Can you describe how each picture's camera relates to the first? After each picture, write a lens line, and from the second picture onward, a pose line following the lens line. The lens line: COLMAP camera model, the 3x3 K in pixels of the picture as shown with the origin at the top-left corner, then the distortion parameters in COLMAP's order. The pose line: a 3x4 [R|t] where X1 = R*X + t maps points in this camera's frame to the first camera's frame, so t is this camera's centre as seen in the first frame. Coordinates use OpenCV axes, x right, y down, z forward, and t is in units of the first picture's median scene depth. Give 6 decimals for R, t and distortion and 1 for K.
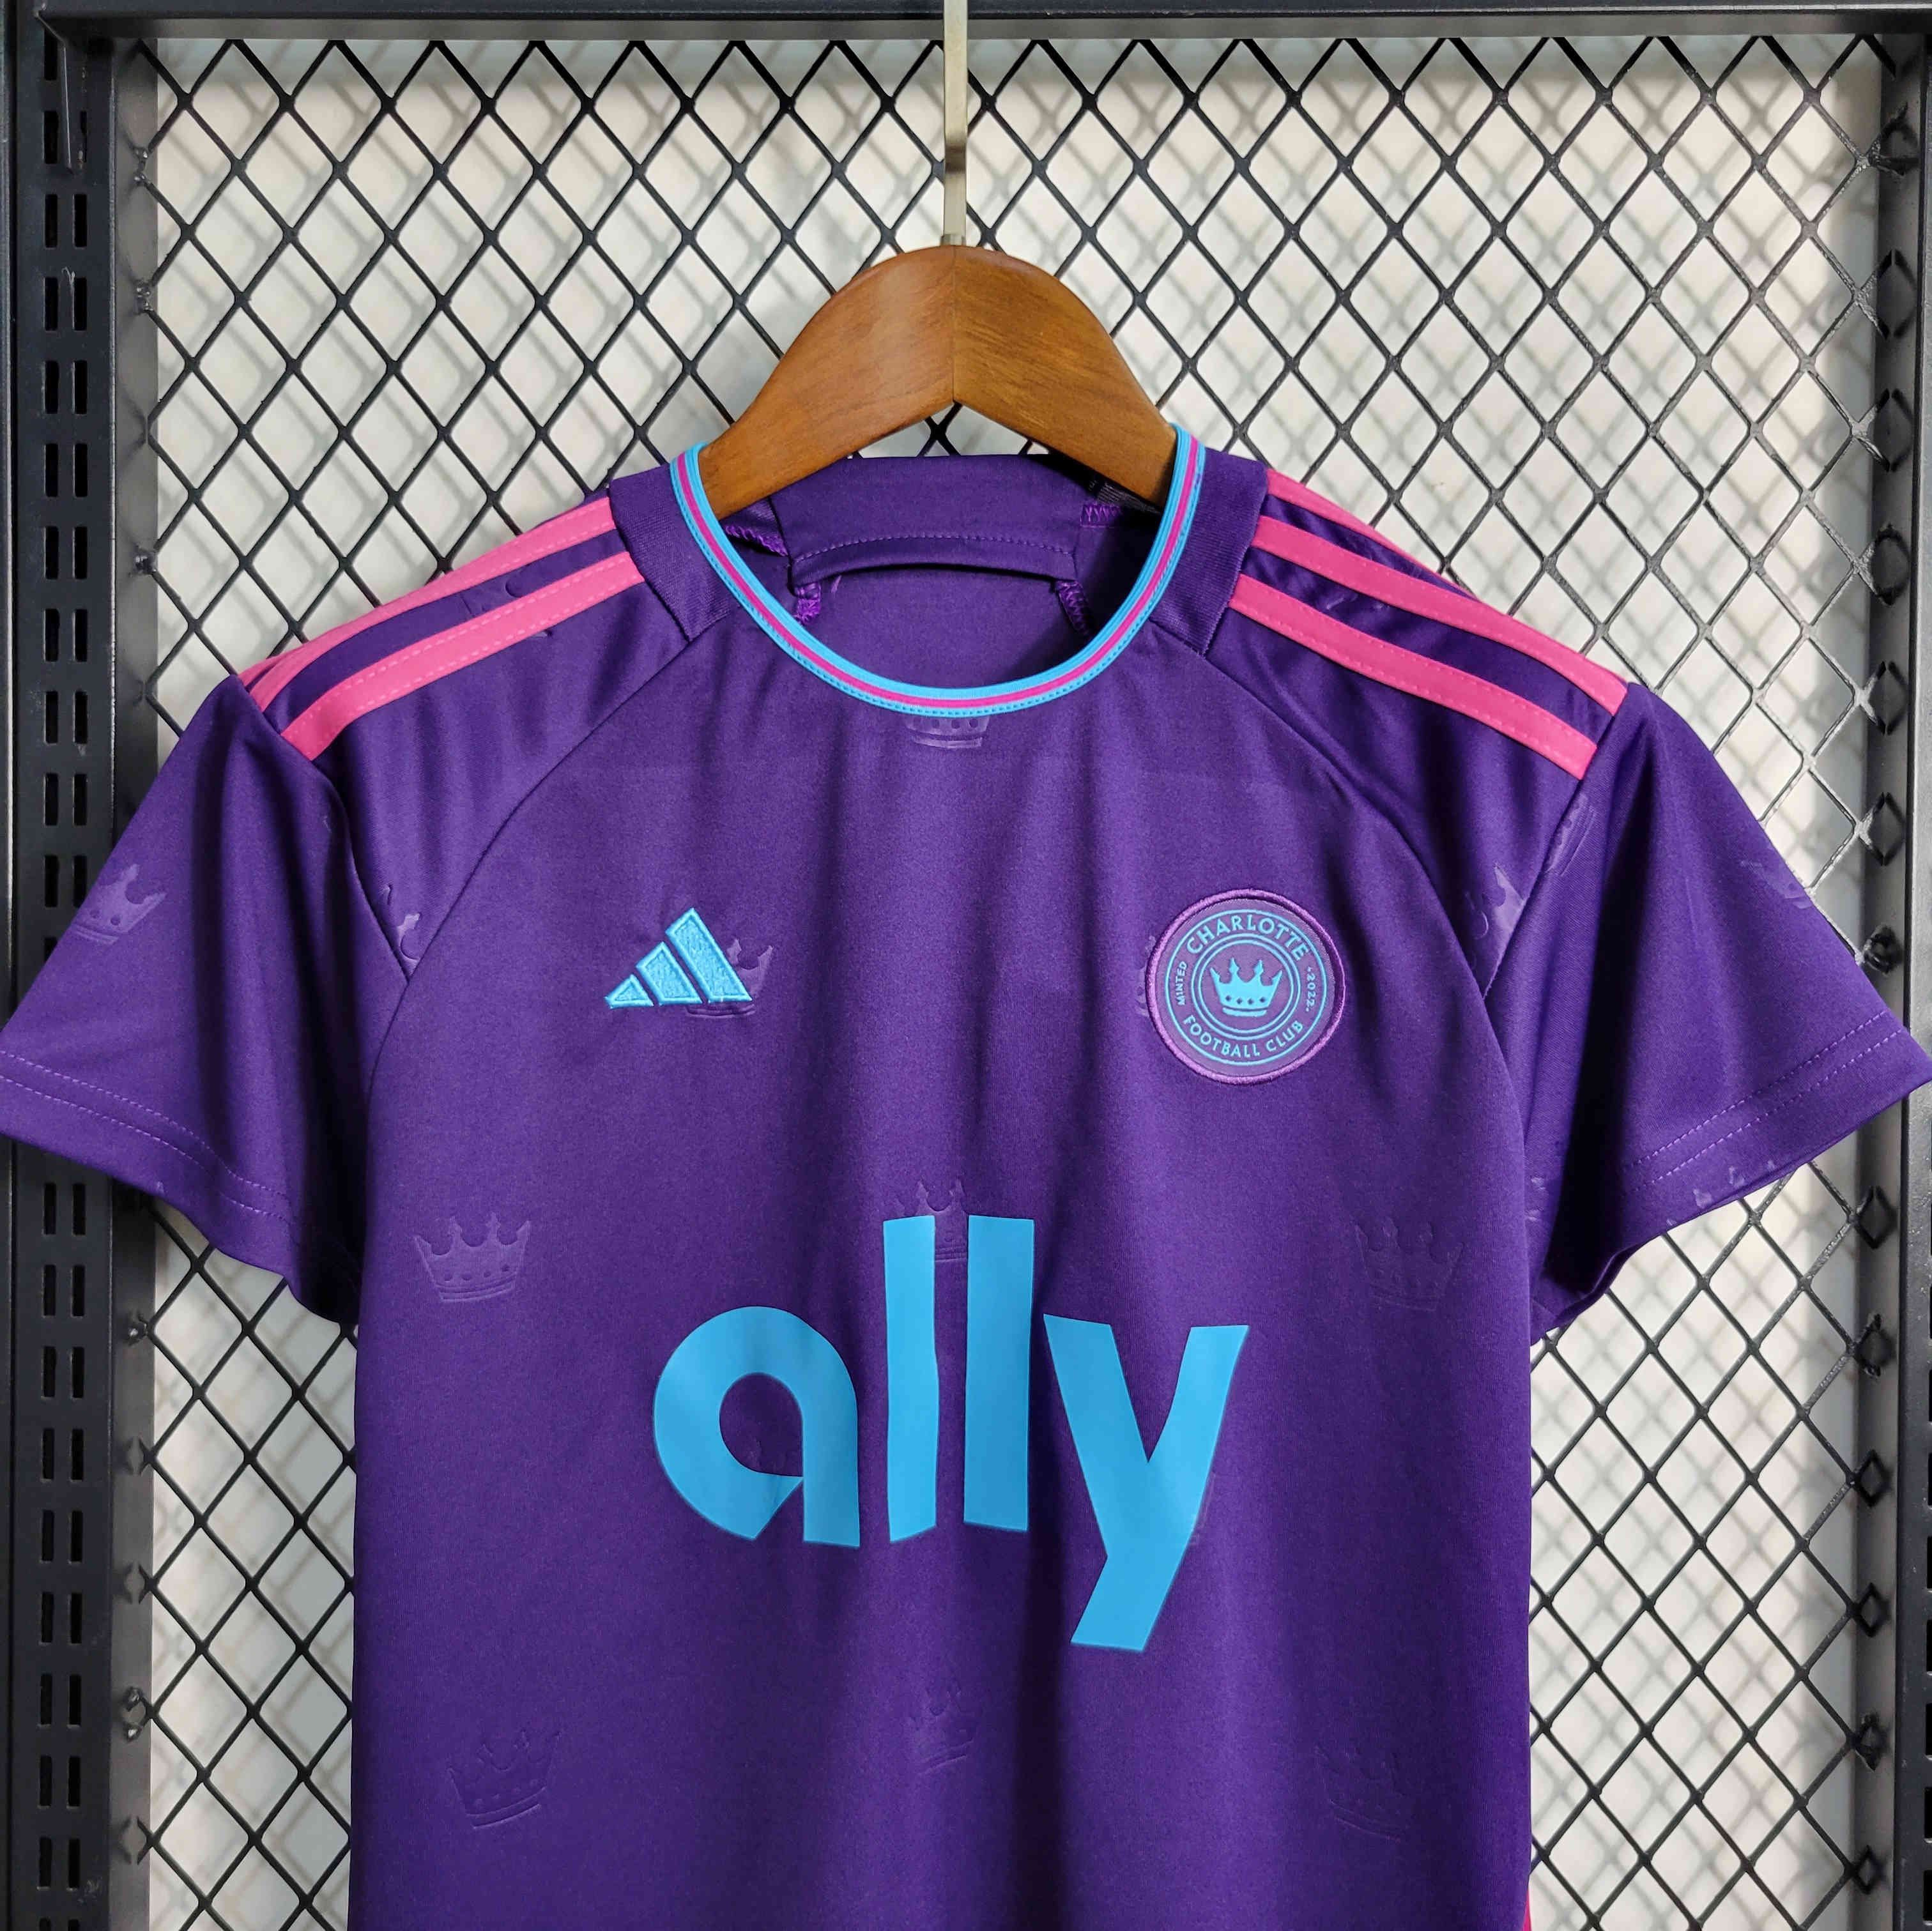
lens RADIAL K [[1992.4, 0, 974.6], [0, 1992.4, 967.8], [0, 0, 1]] dist [0.003058, 0.000000]
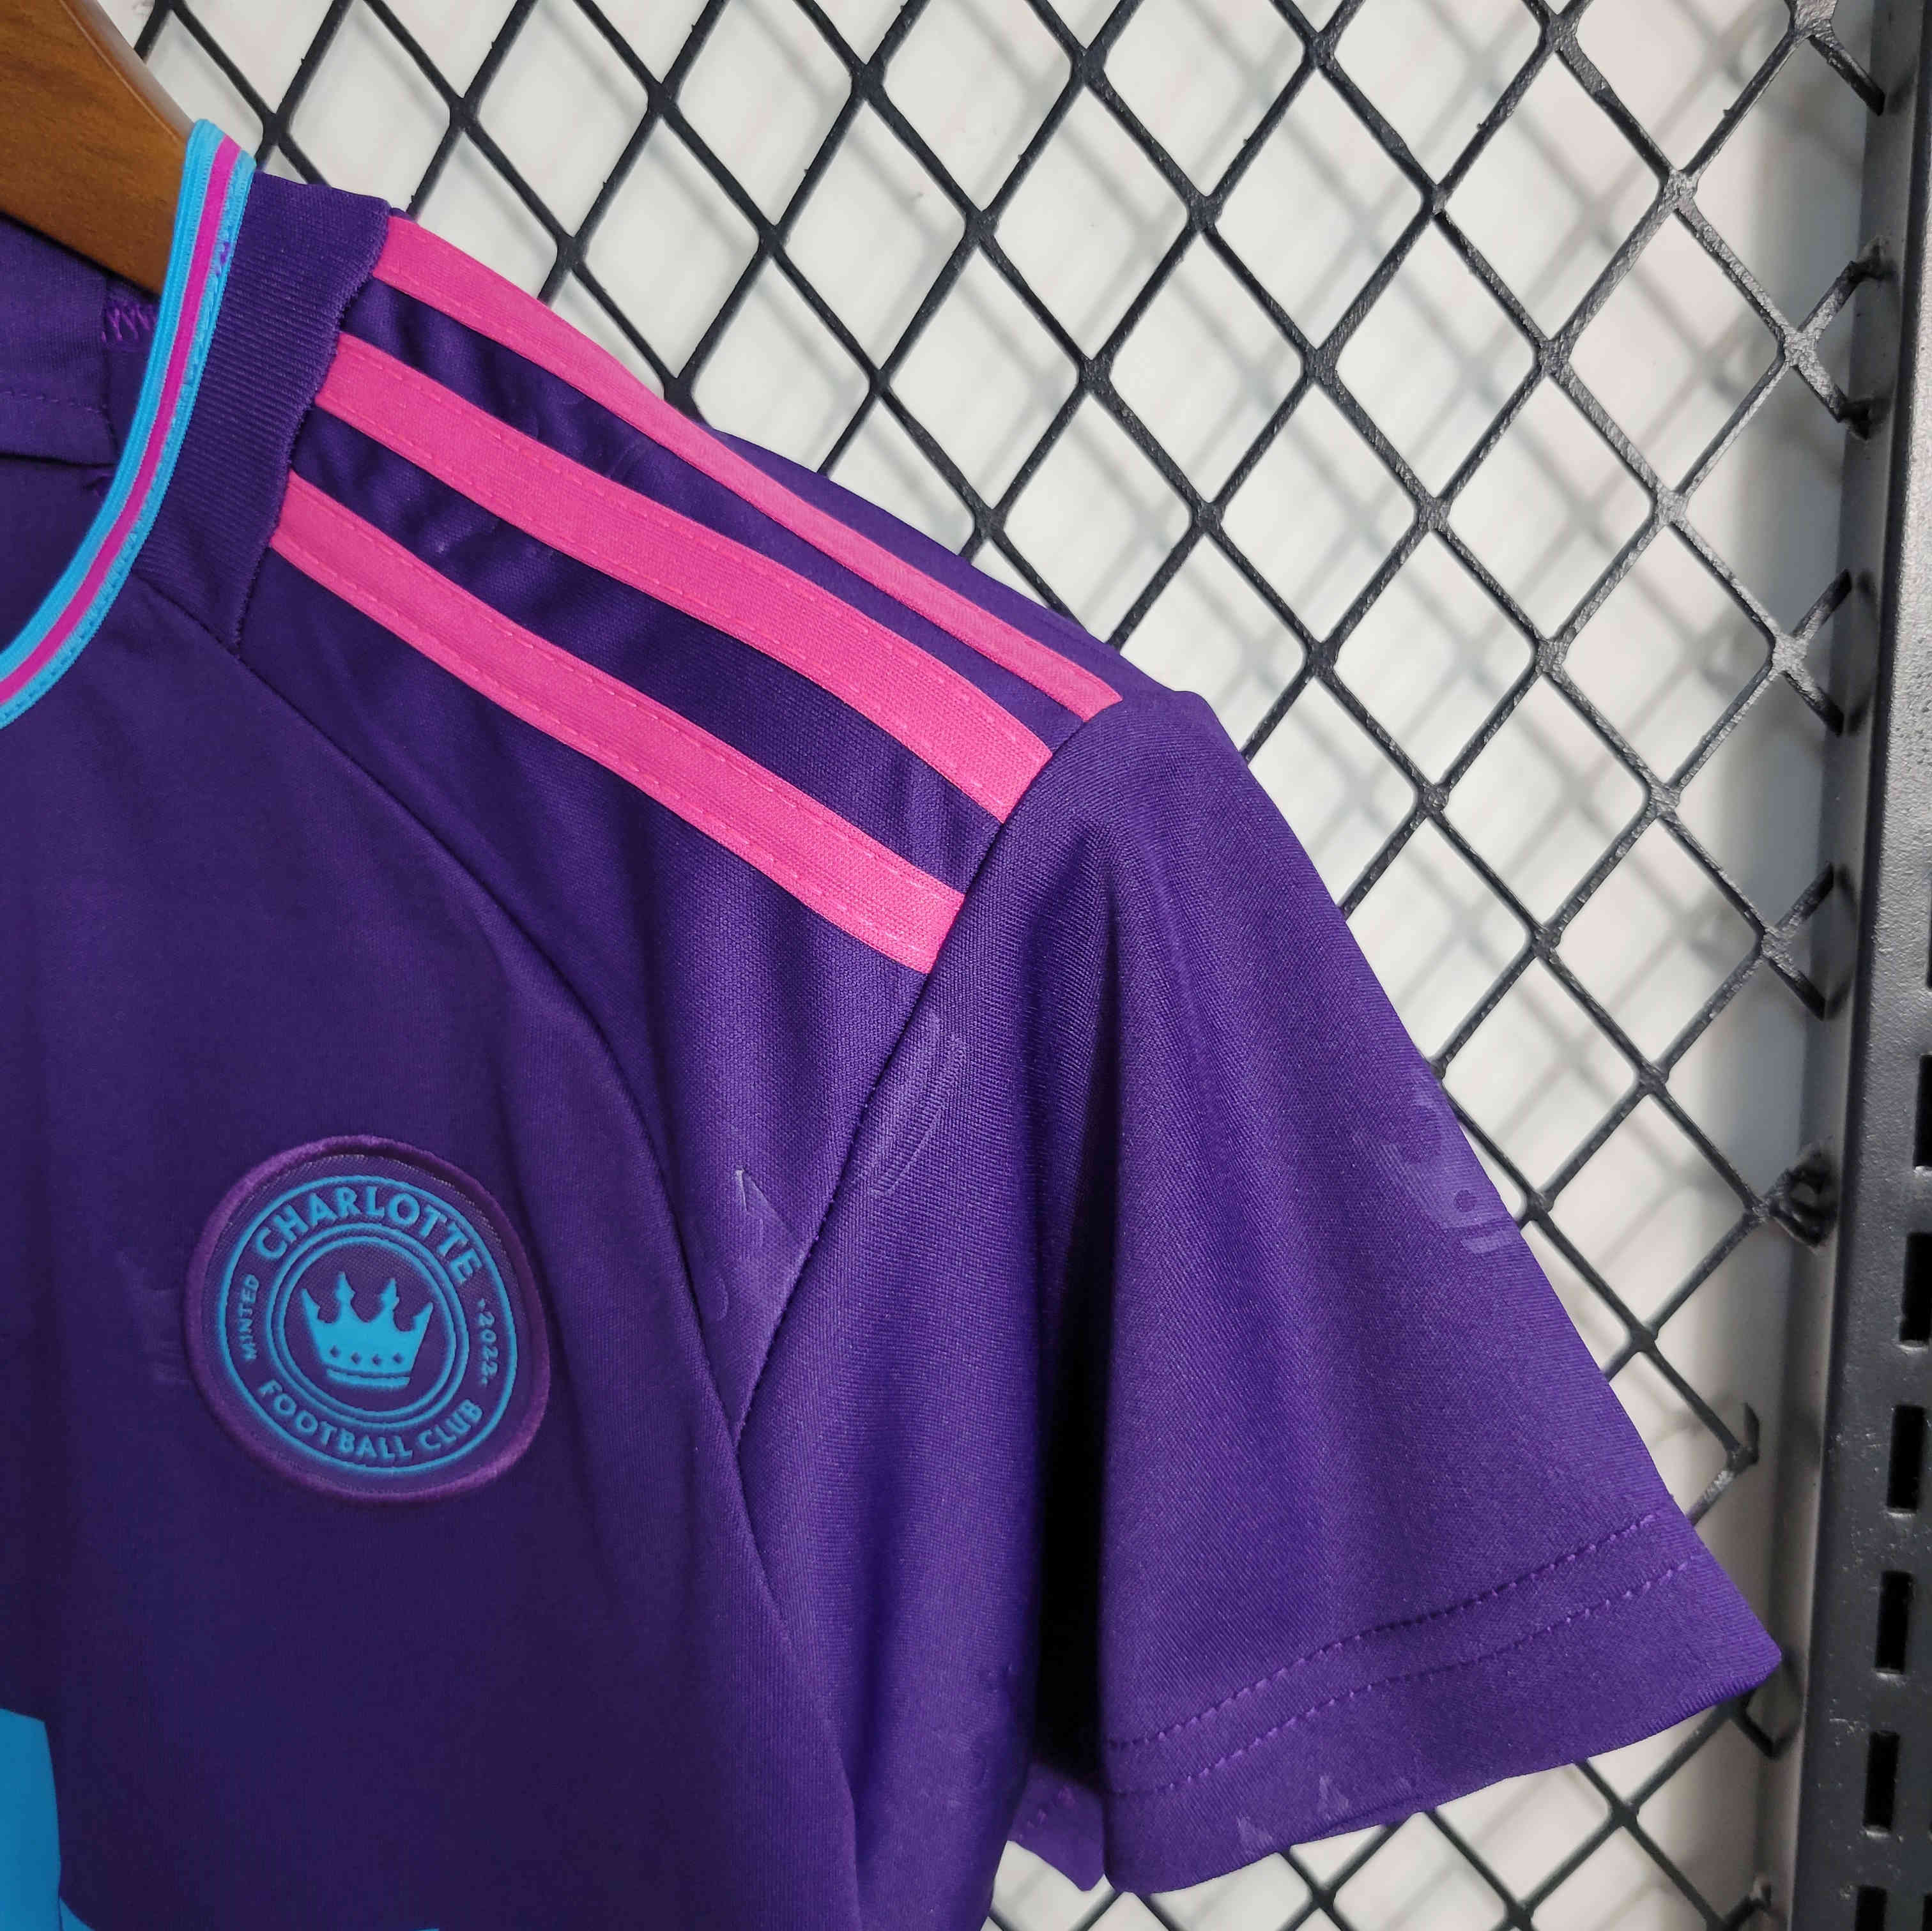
lens RADIAL K [[1992.4, 0, 977.9], [0, 1992.4, 957.9], [0, 0, 1]] dist [0.003058, 0.000000]
pose [[0.983918, 0.006555, -0.178501, 0.369695], [0.027608, 0.981737, 0.188230, -0.168853], [0.176475, -0.190131, 0.965768, 0.559523]]
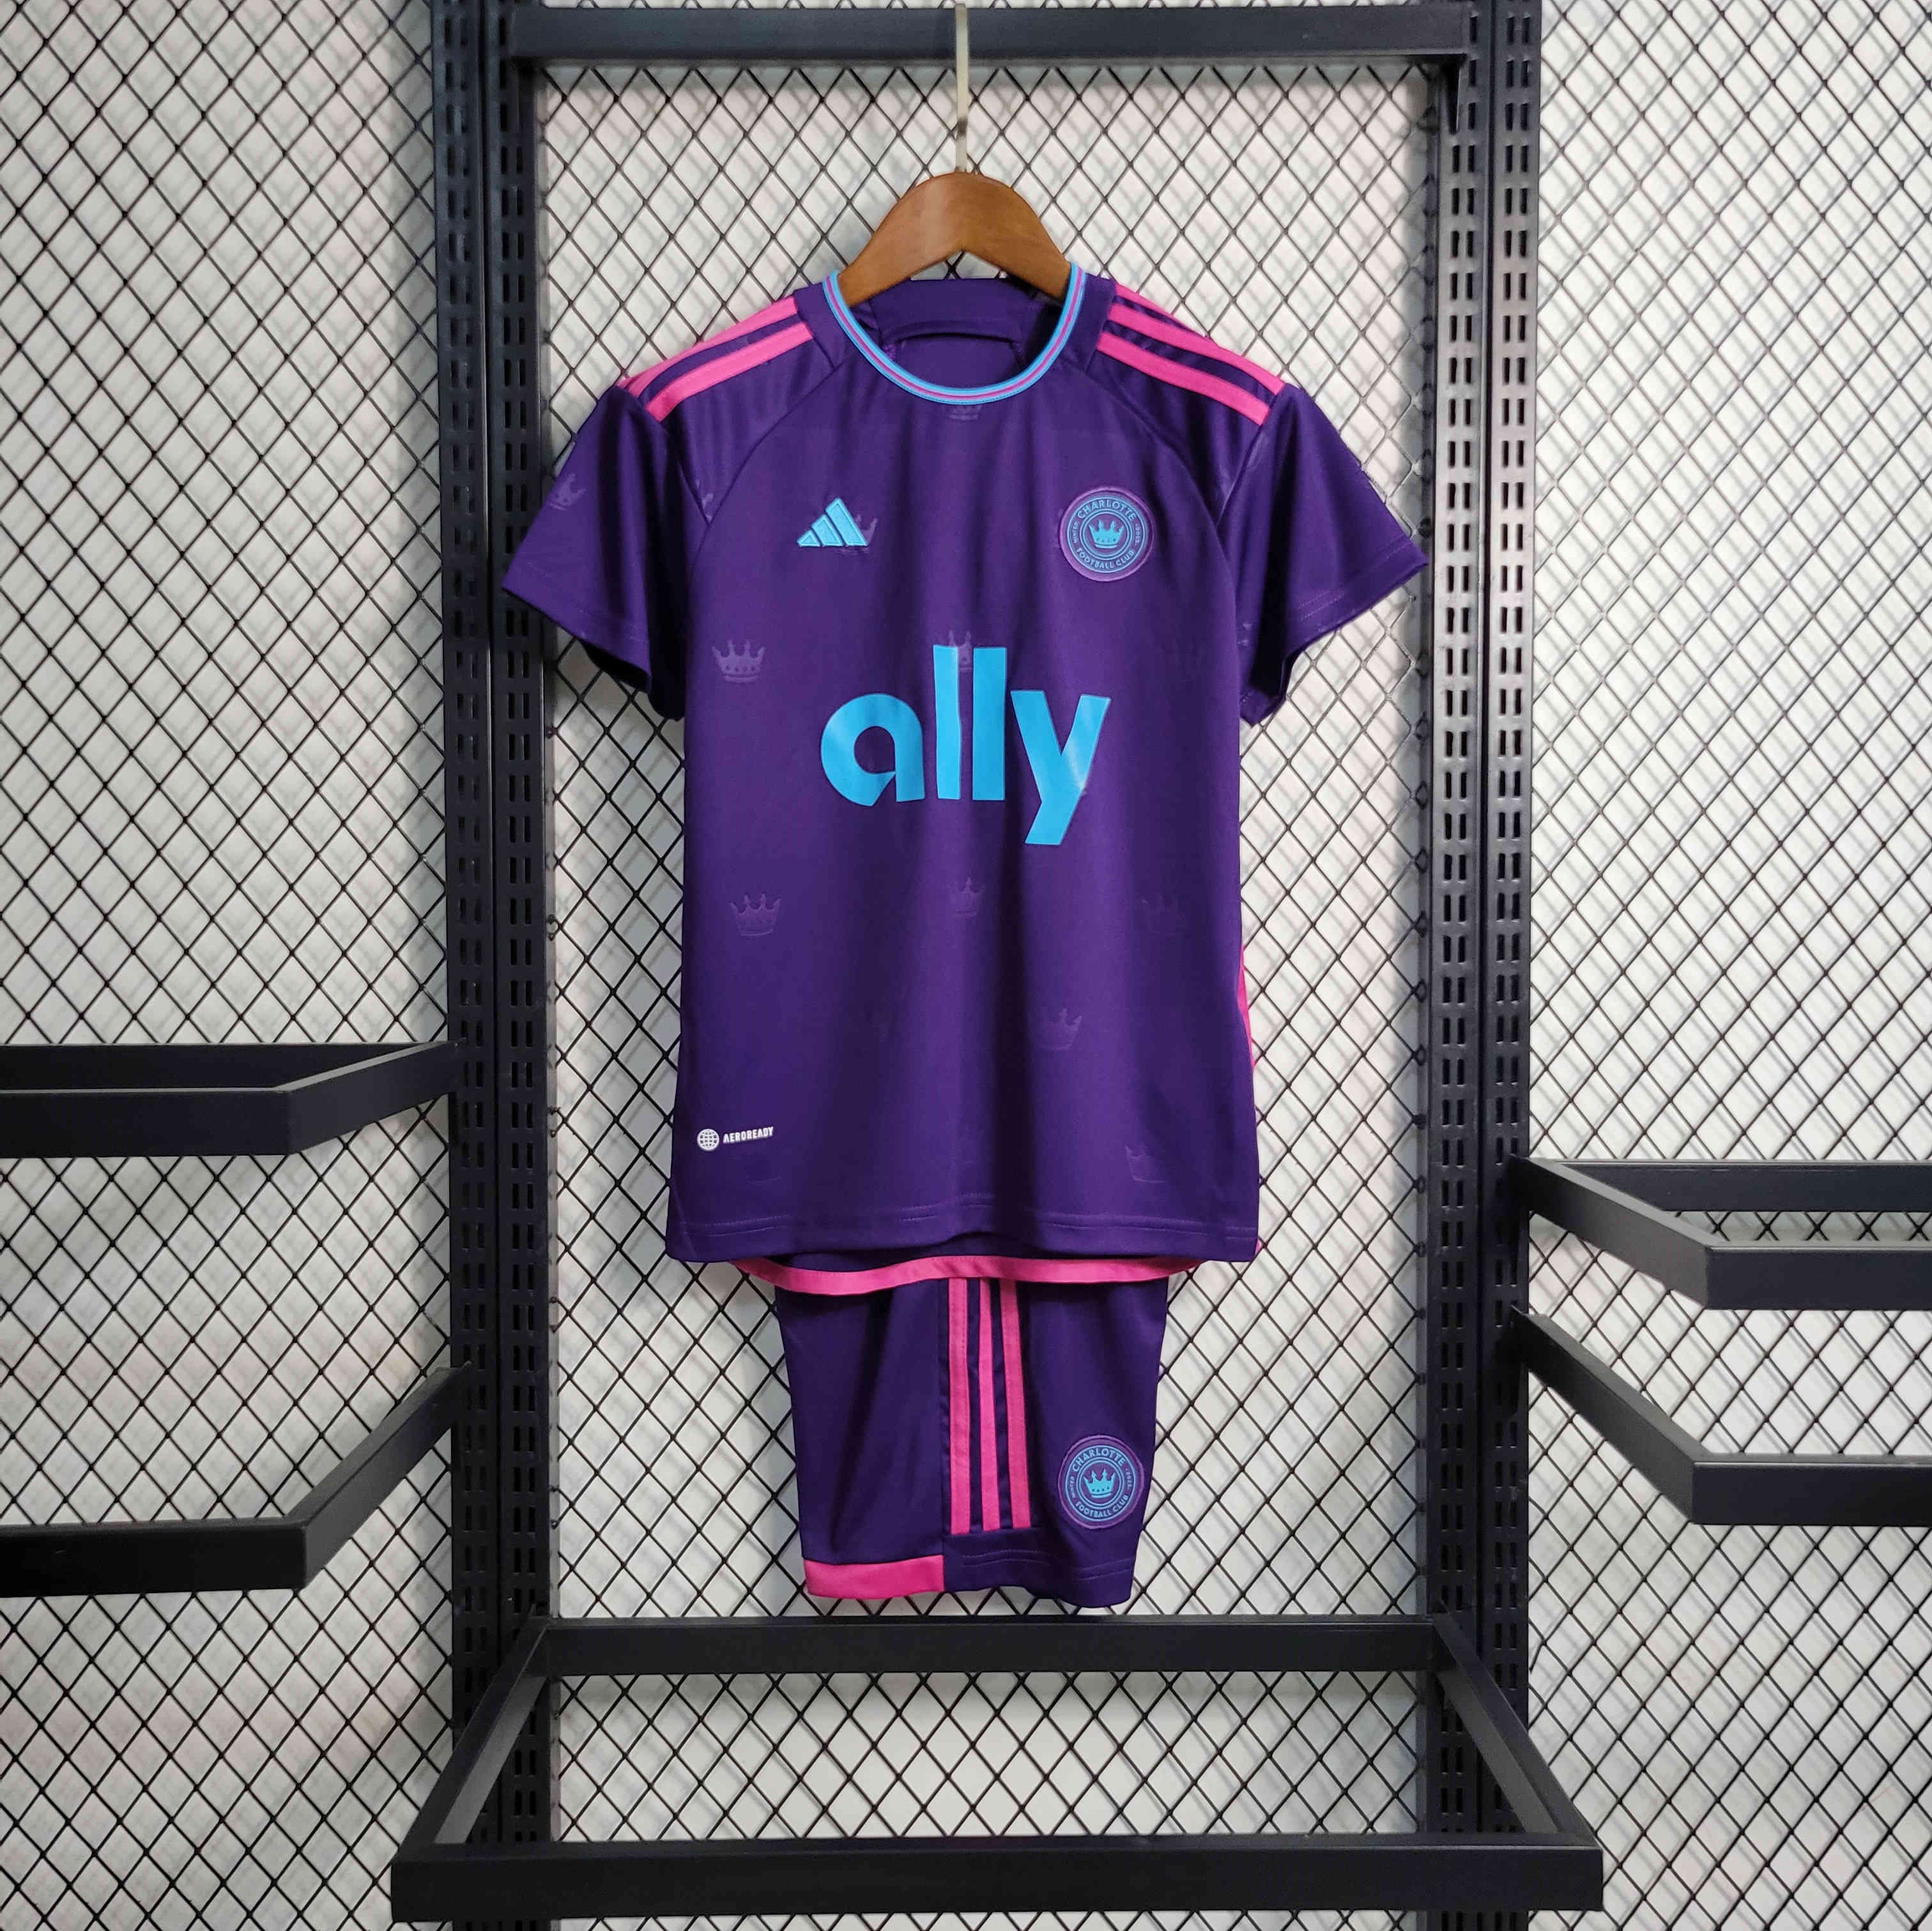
lens RADIAL K [[1992.4, 0, 963.3], [0, 1992.4, 974.7], [0, 0, 1]] dist [0.003058, 0.000000]
pose [[0.999753, -0.011331, 0.019101, -0.057304], [0.010727, 0.999448, 0.031441, 0.397634], [-0.019447, -0.031228, 0.999323, -1.071777]]
